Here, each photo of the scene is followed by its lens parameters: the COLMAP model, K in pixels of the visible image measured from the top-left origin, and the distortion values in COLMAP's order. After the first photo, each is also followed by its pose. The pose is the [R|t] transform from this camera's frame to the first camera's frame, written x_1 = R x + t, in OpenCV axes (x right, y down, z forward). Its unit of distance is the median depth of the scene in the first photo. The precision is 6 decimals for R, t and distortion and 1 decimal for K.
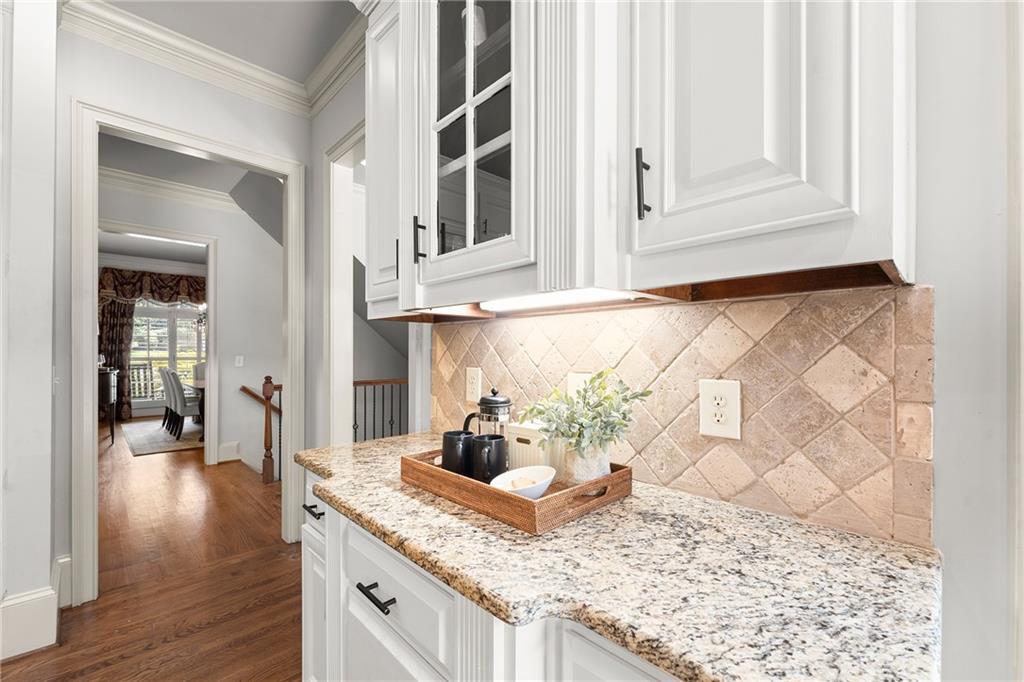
lens RADIAL K [[415.9, 0, 512.0], [0, 415.9, 341.0], [0, 0, 1]] dist [-0.000530, -0.000115]
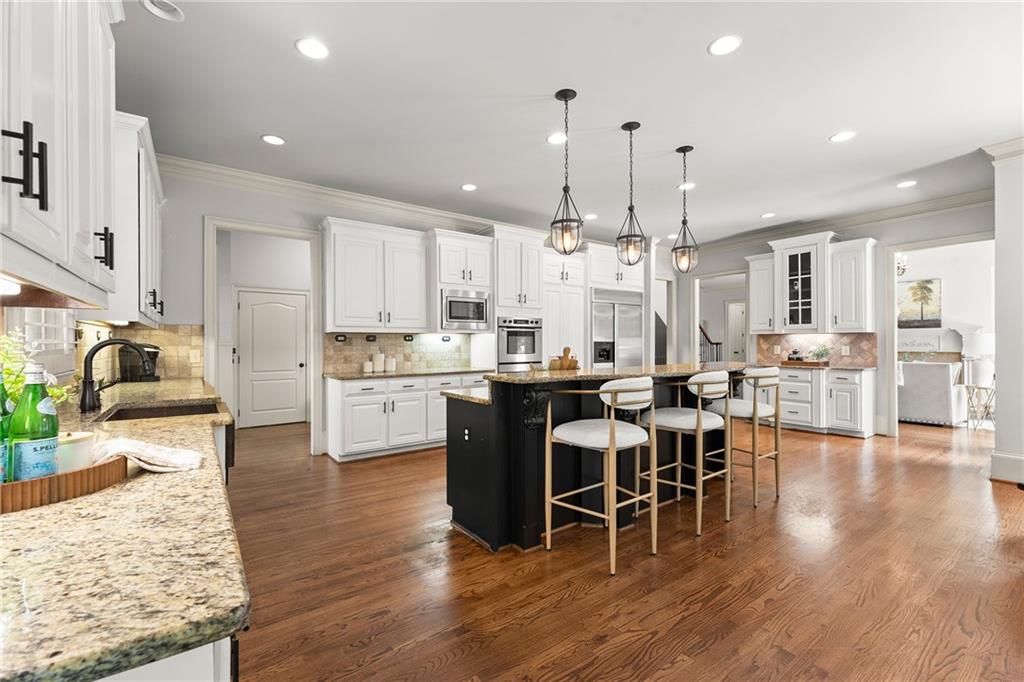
lens RADIAL K [[433.1, 0, 512.0], [0, 433.1, 341.0], [0, 0, 1]] dist [-0.000365, -0.000092]
pose [[0.988373, -0.001914, -0.152038, -3.457408], [0.004918, 0.999800, 0.019386, -0.132165], [0.151971, -0.019908, 0.988184, -6.169820]]
